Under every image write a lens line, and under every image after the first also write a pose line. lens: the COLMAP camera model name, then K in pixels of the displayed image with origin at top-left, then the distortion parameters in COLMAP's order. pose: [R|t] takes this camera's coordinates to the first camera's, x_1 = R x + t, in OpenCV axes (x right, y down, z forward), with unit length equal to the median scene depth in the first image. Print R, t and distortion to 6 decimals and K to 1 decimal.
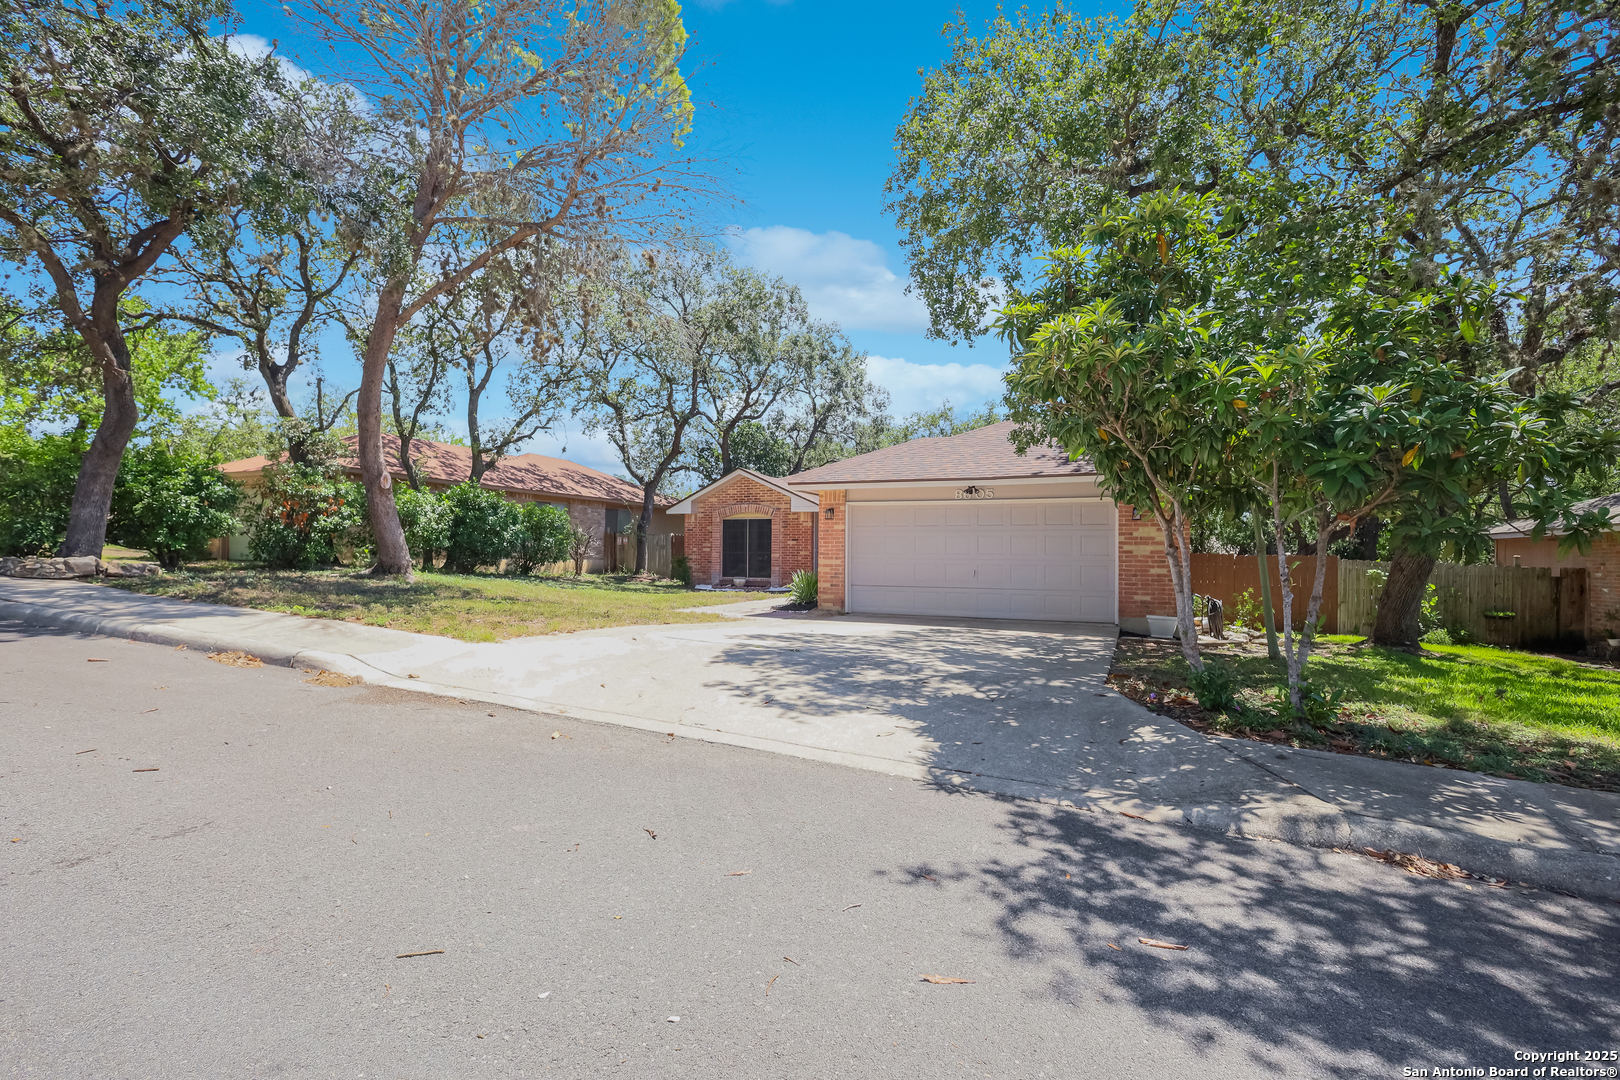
lens RADIAL K [[761.4, 0, 809.8], [0, 761.4, 546.7], [0, 0, 1]] dist [0.000794, 0.000450]
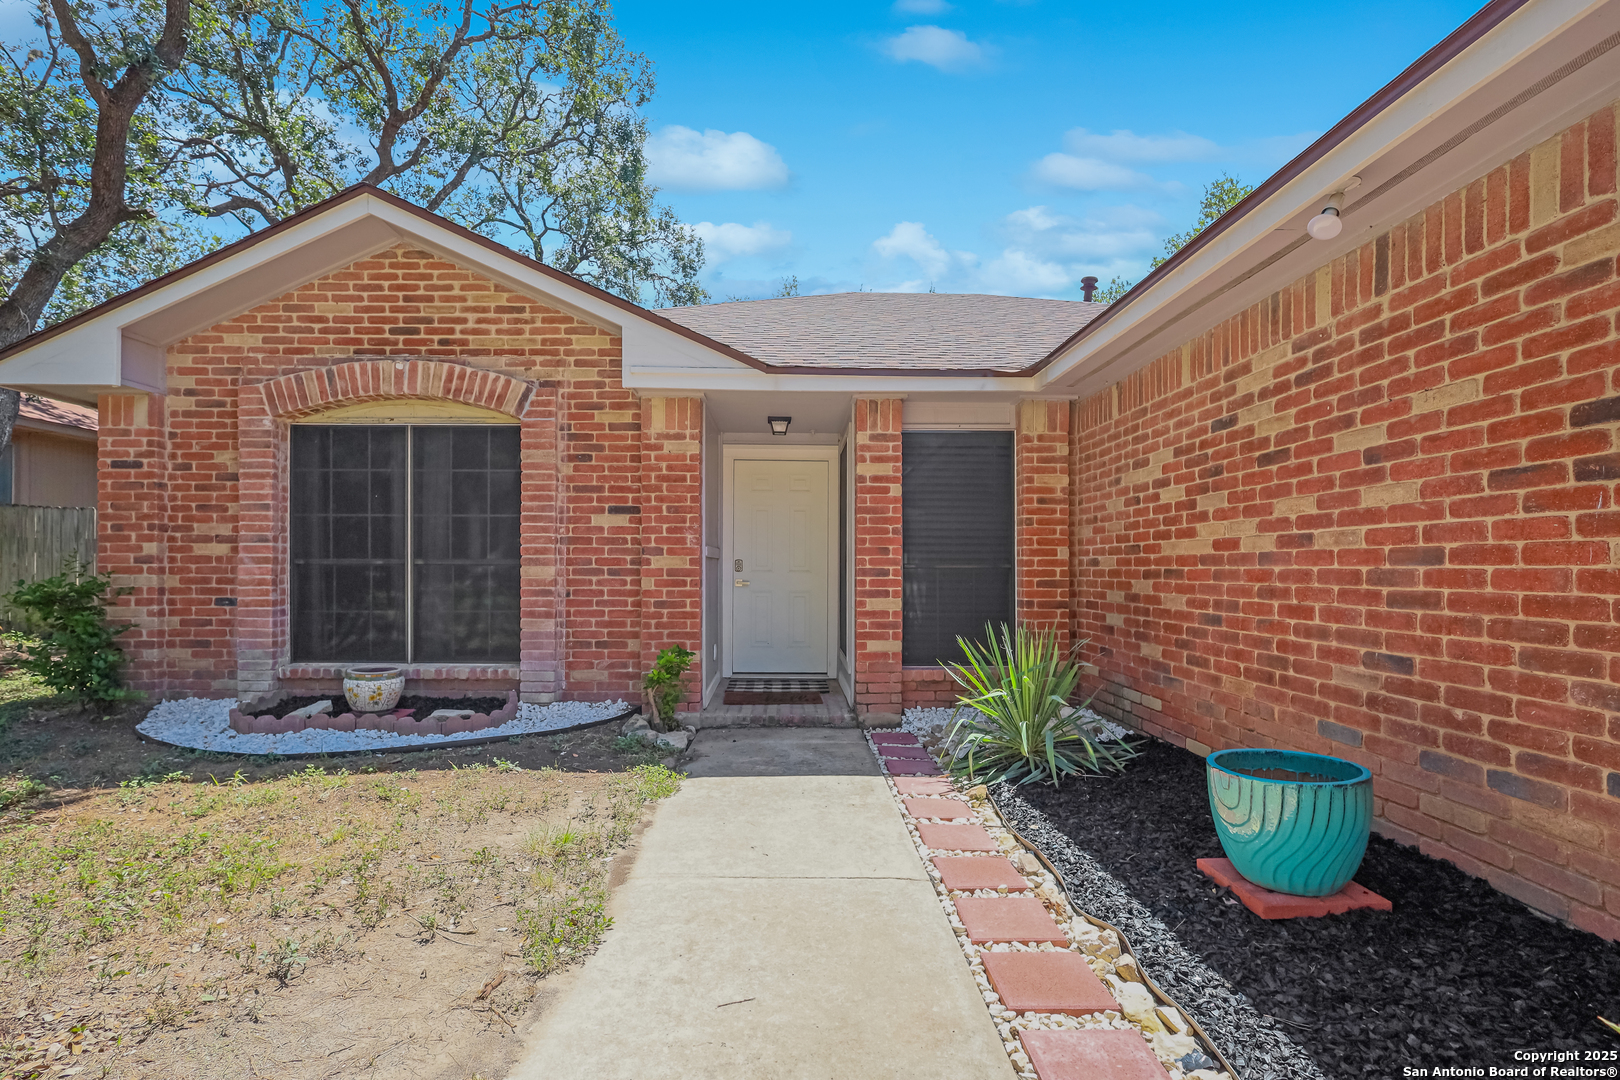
lens RADIAL K [[761.4, 0, 776.1], [0, 761.4, 549.2], [0, 0, 1]] dist [0.000794, 0.000450]
pose [[0.914755, 0.001973, 0.404005, -0.074202], [-0.000181, 0.999990, -0.004476, 0.005006], [-0.404010, 0.004021, 0.914746, 0.744909]]
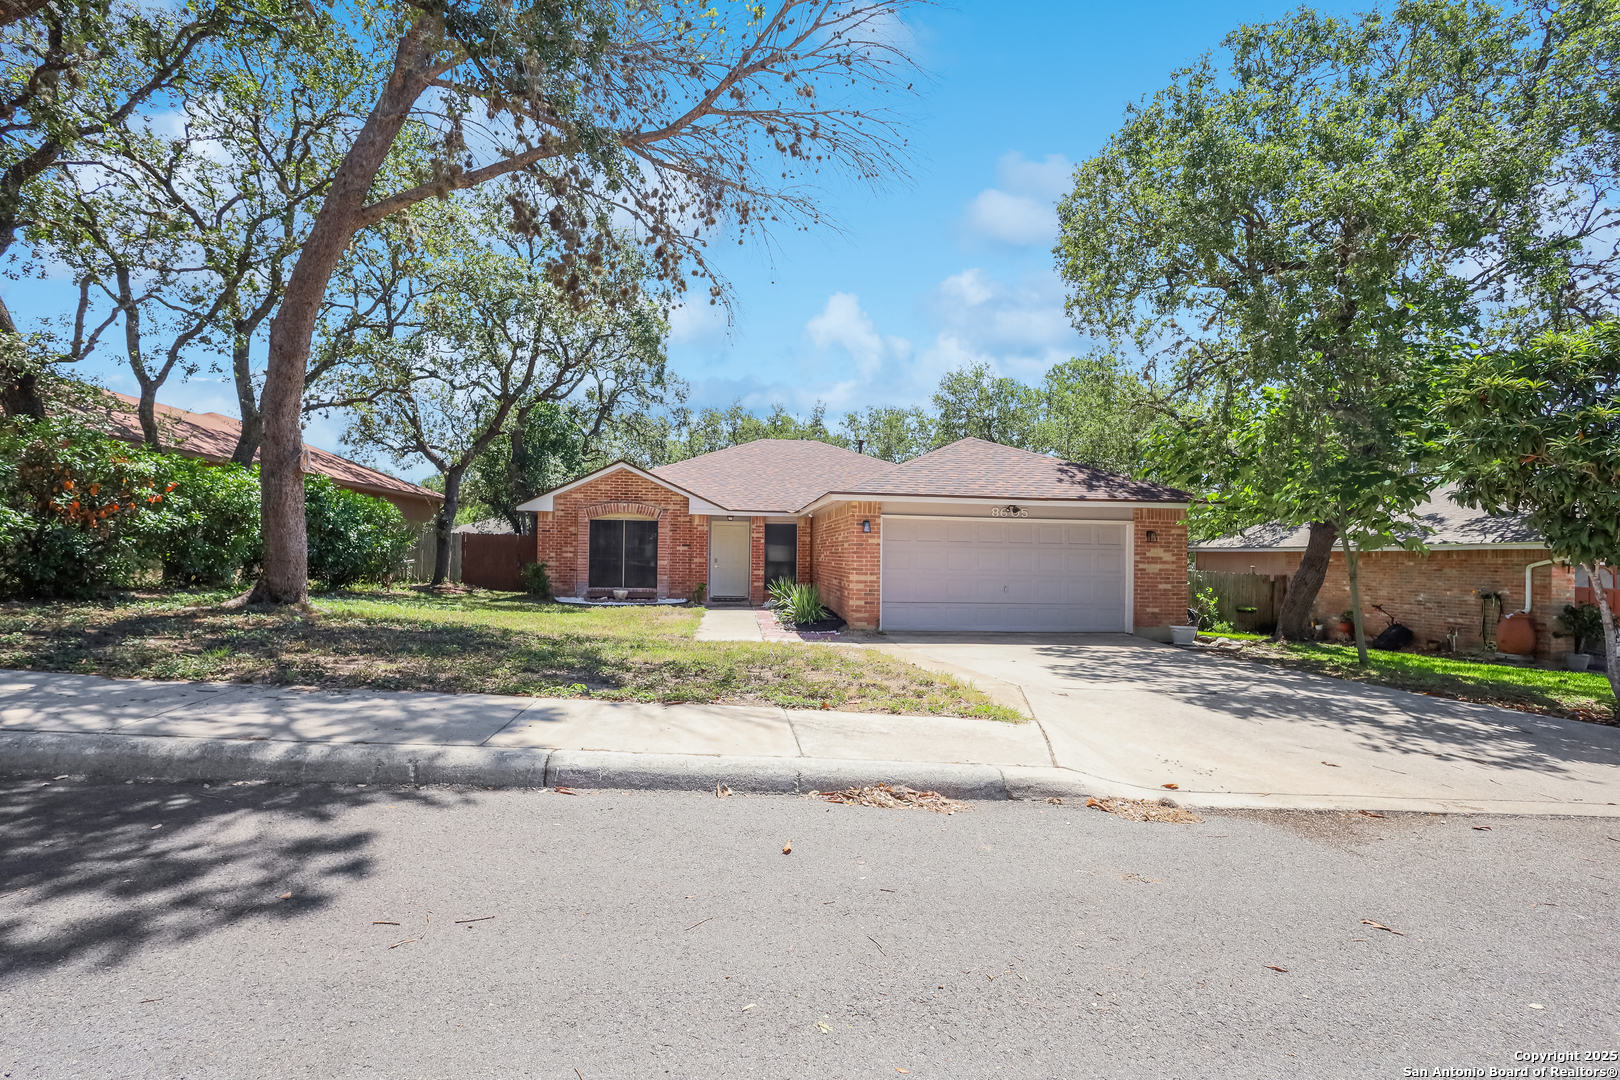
lens RADIAL K [[761.4, 0, 802.3], [0, 761.4, 536.7], [0, 0, 1]] dist [0.000794, 0.000450]
pose [[0.868187, 0.015974, 0.495979, -0.341137], [-0.015598, 0.999866, -0.004899, -0.016771], [-0.495991, -0.003483, 0.868321, 0.157006]]
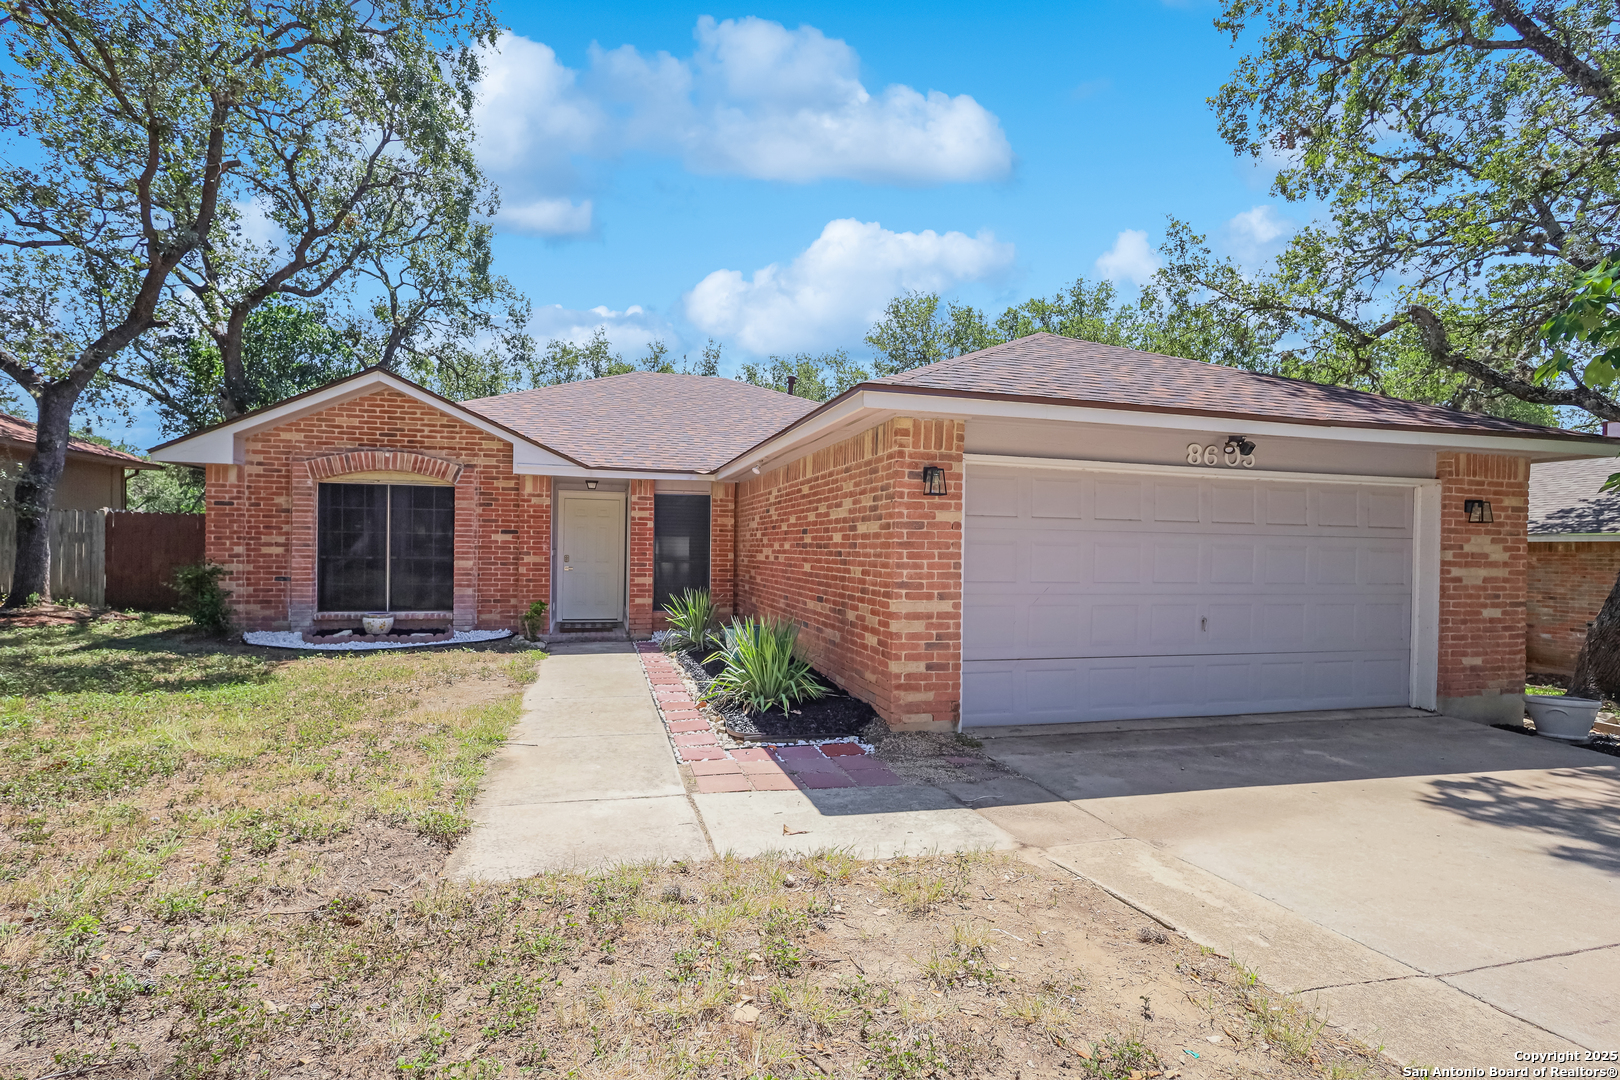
lens RADIAL K [[761.4, 0, 770.7], [0, 761.4, 539.3], [0, 0, 1]] dist [0.000794, 0.000450]
pose [[0.791863, 0.008148, 0.610645, -0.183524], [-0.016218, 0.999839, 0.007690, -0.010703], [-0.610484, -0.015992, 0.791867, 0.507280]]
